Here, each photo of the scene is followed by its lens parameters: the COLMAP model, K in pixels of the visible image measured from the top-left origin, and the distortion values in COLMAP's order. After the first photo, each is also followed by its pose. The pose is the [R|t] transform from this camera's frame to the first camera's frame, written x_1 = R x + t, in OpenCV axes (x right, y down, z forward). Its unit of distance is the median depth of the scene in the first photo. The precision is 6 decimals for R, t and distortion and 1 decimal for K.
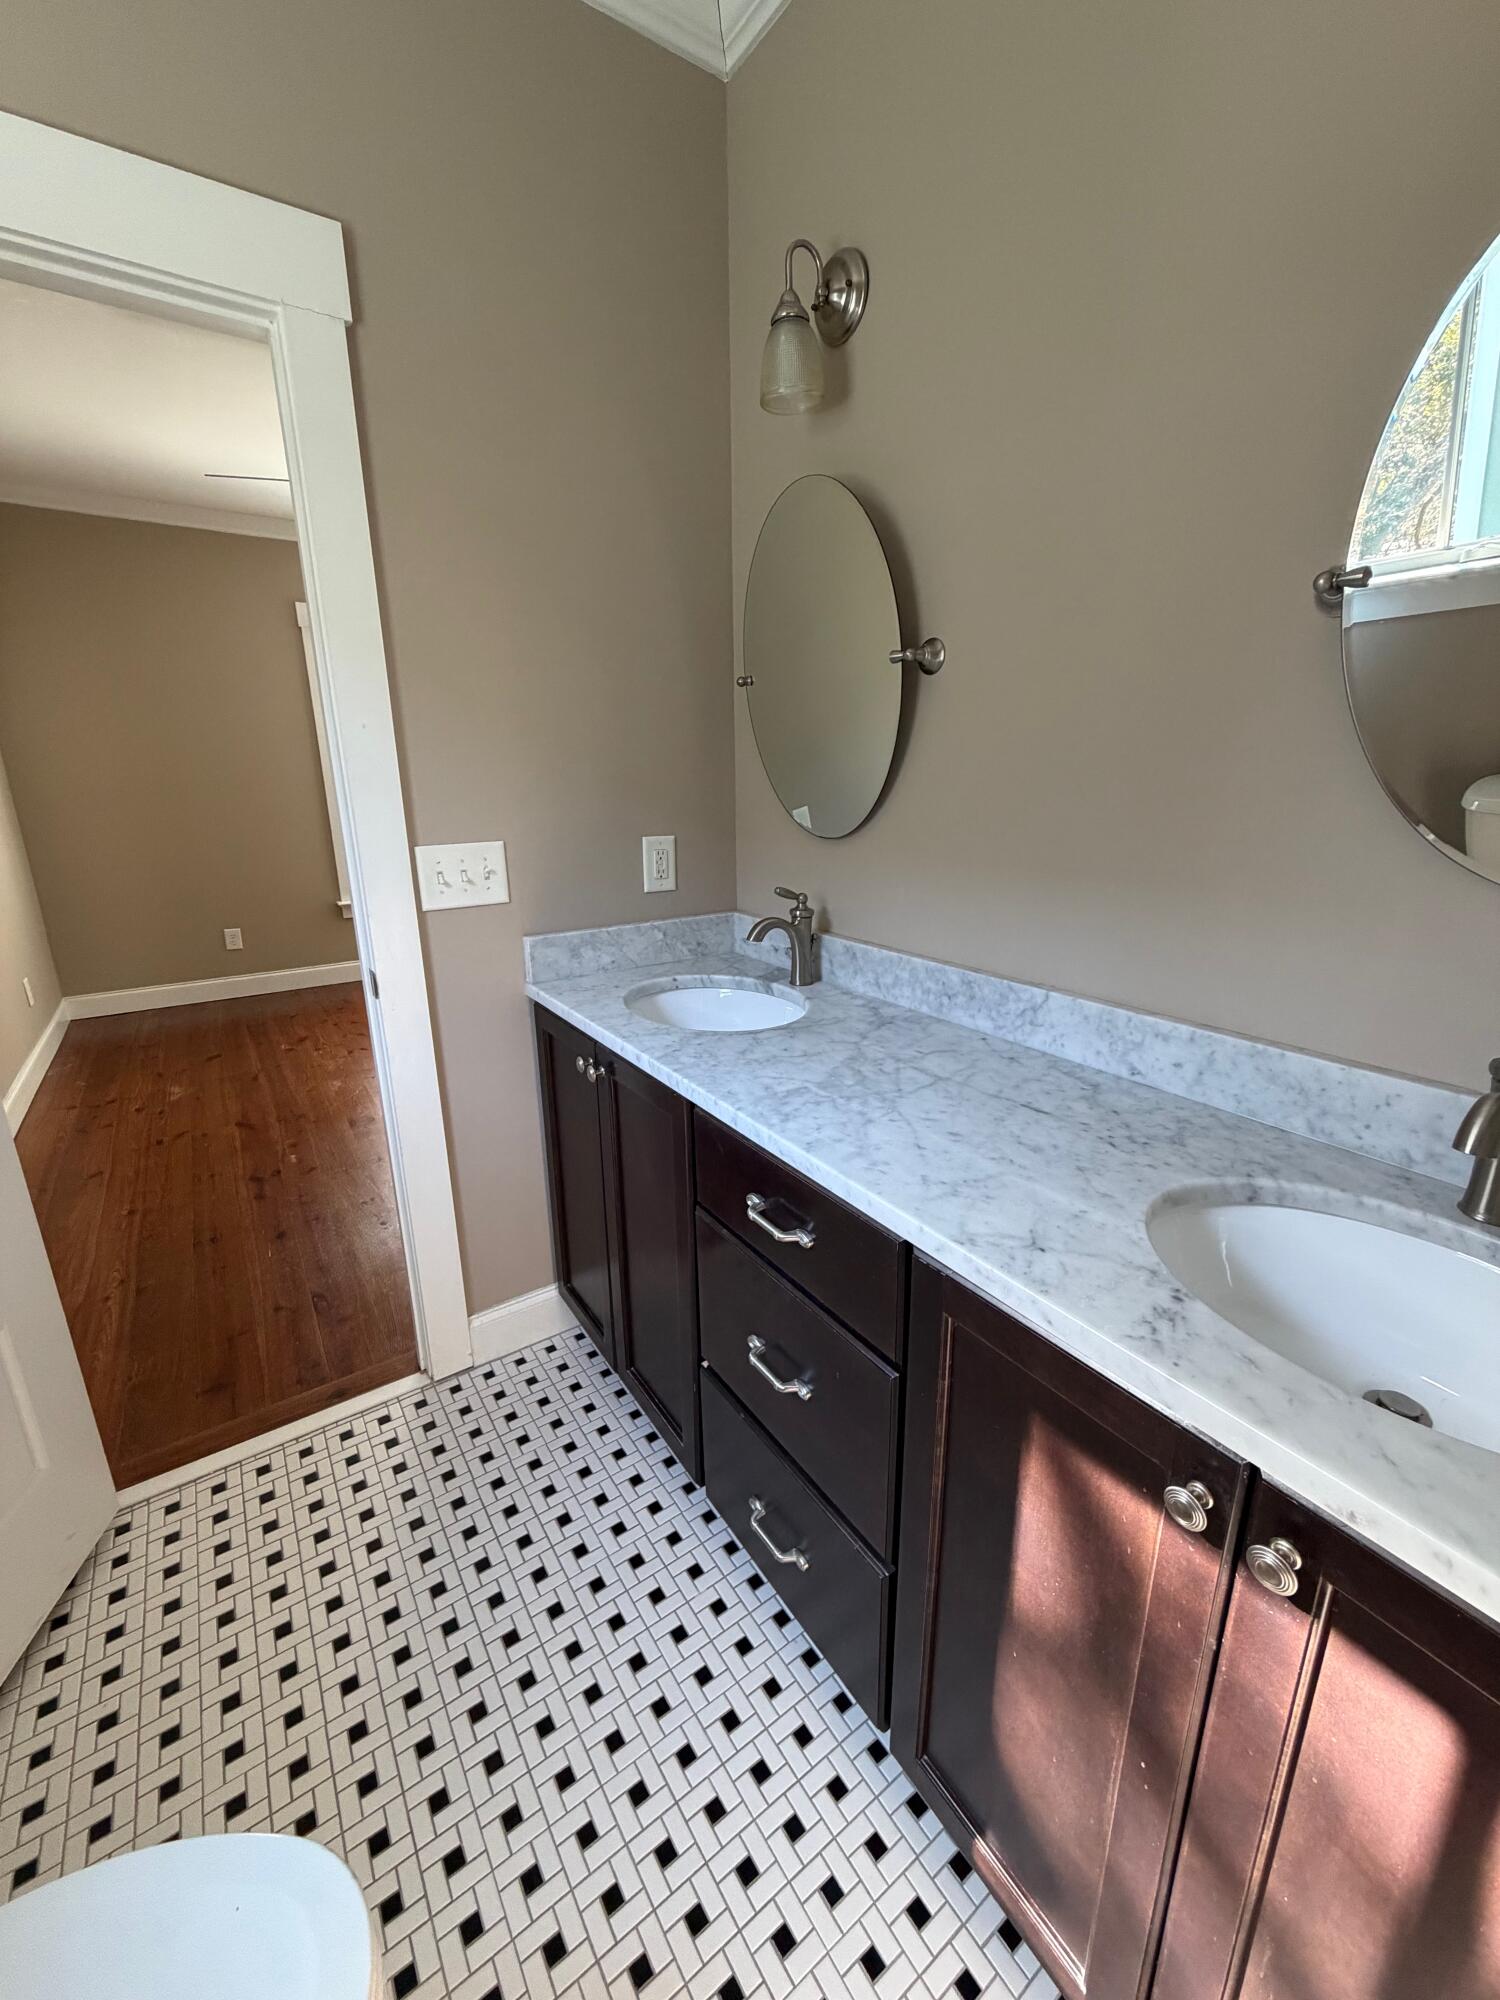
lens RADIAL K [[800.9, 0, 748.5], [0, 800.9, 997.3], [0, 0, 1]] dist [-0.000520, -0.000096]
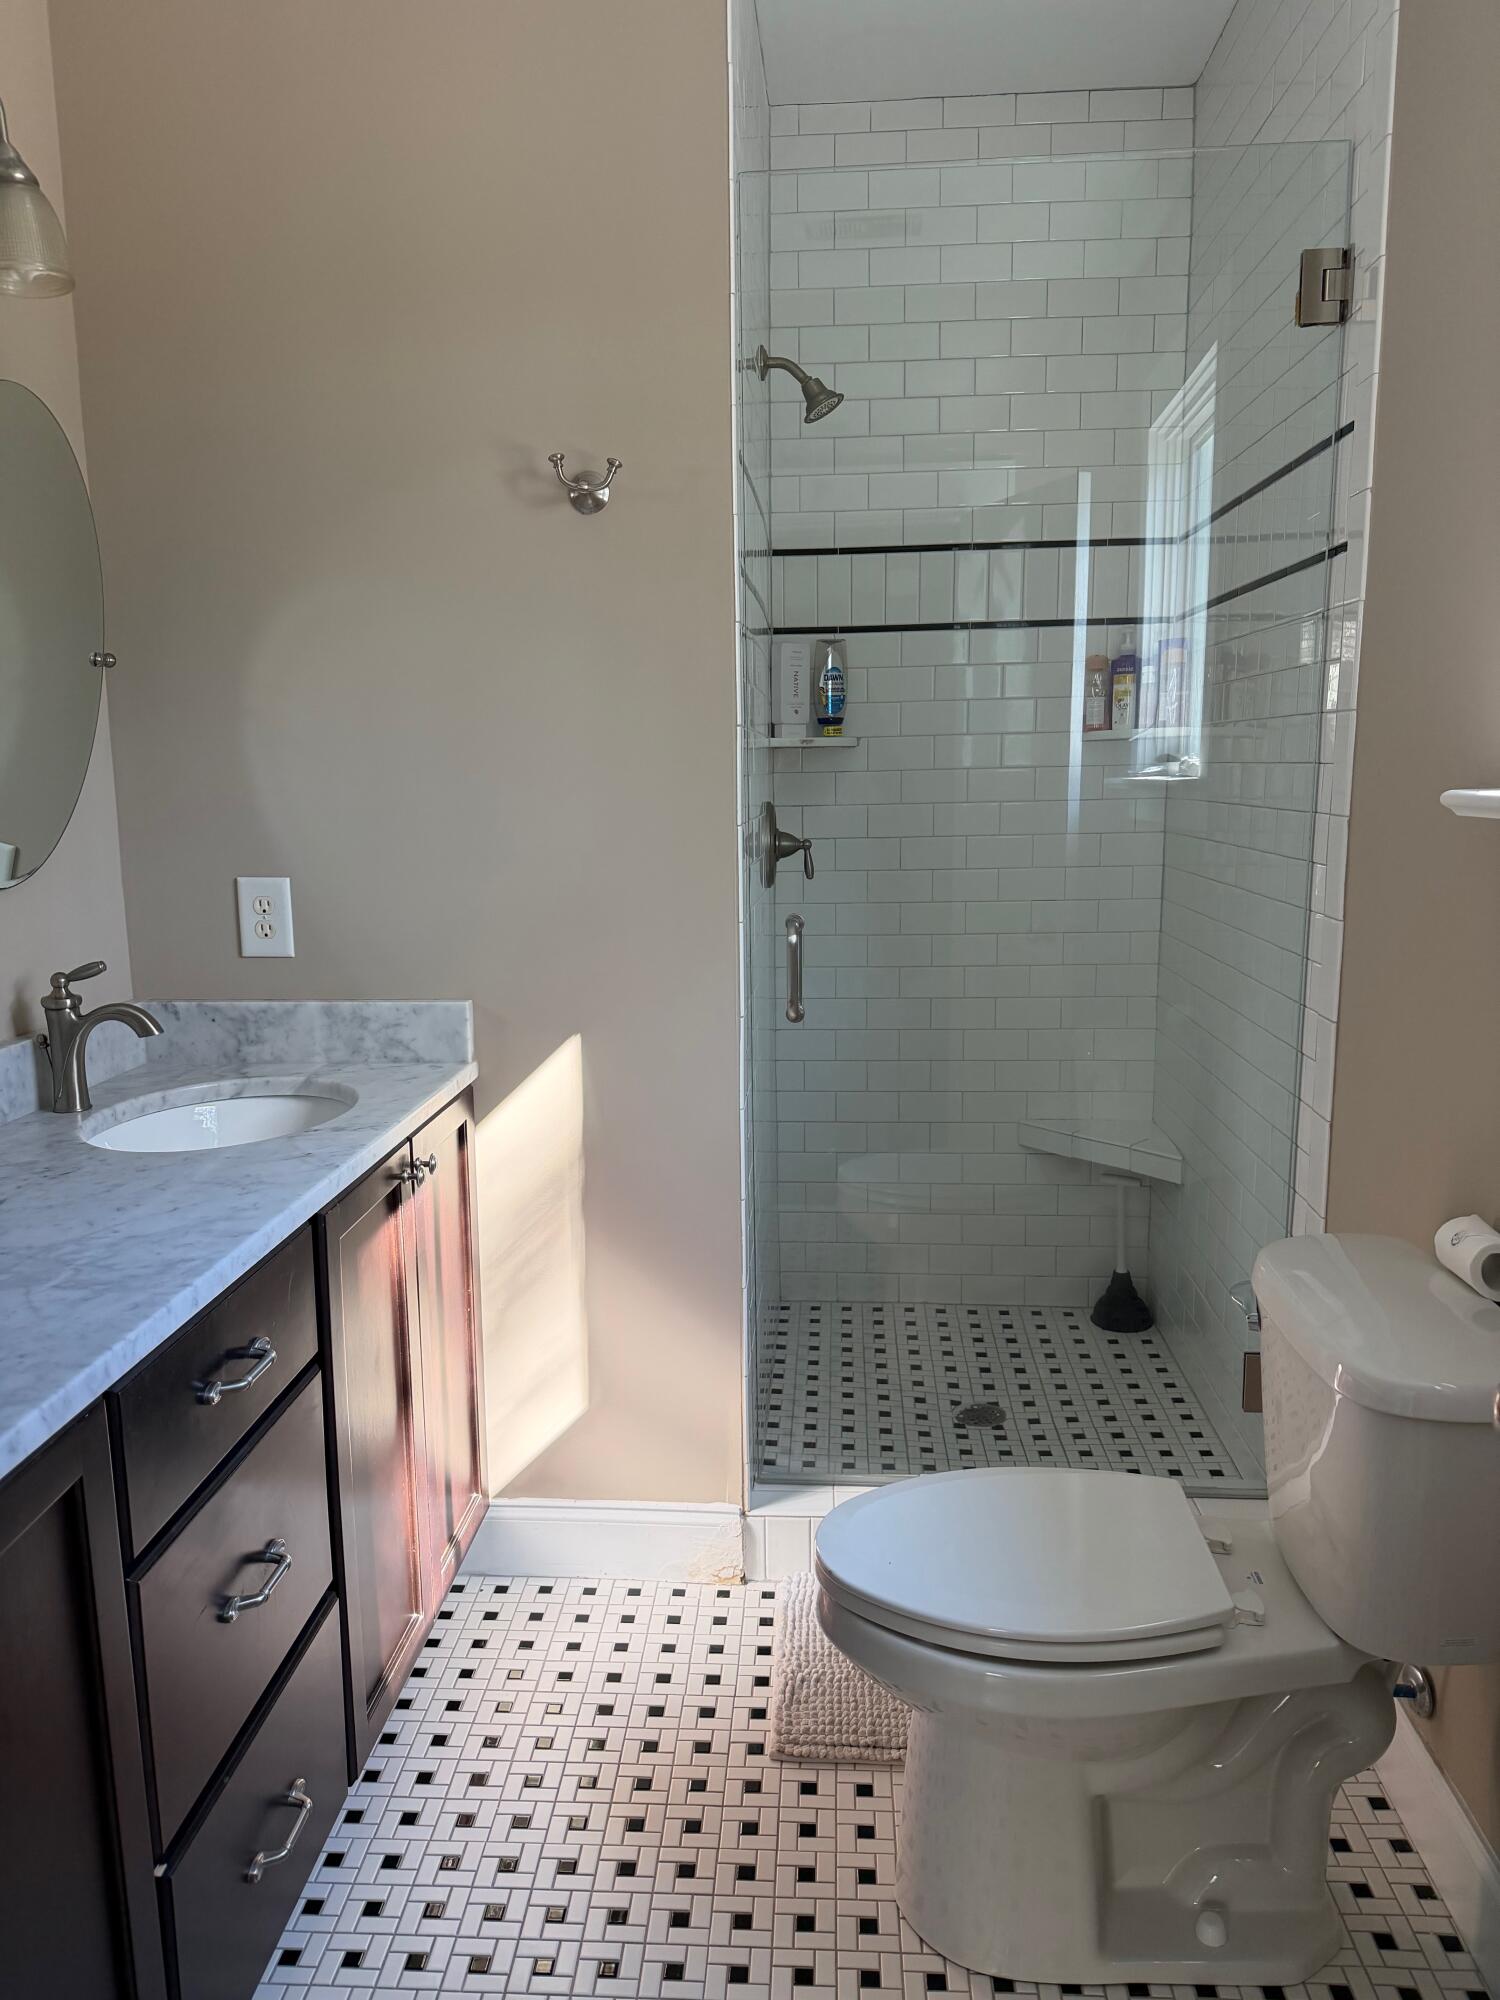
lens RADIAL K [[1381.4, 0, 747.9], [0, 1381.4, 995.0], [0, 0, 1]] dist [0.025767, -0.003829]
pose [[-0.778802, -0.087147, 0.621186, -1.110503], [0.193600, 0.908560, 0.370187, -0.434086], [-0.596646, 0.408564, -0.690717, 1.450927]]
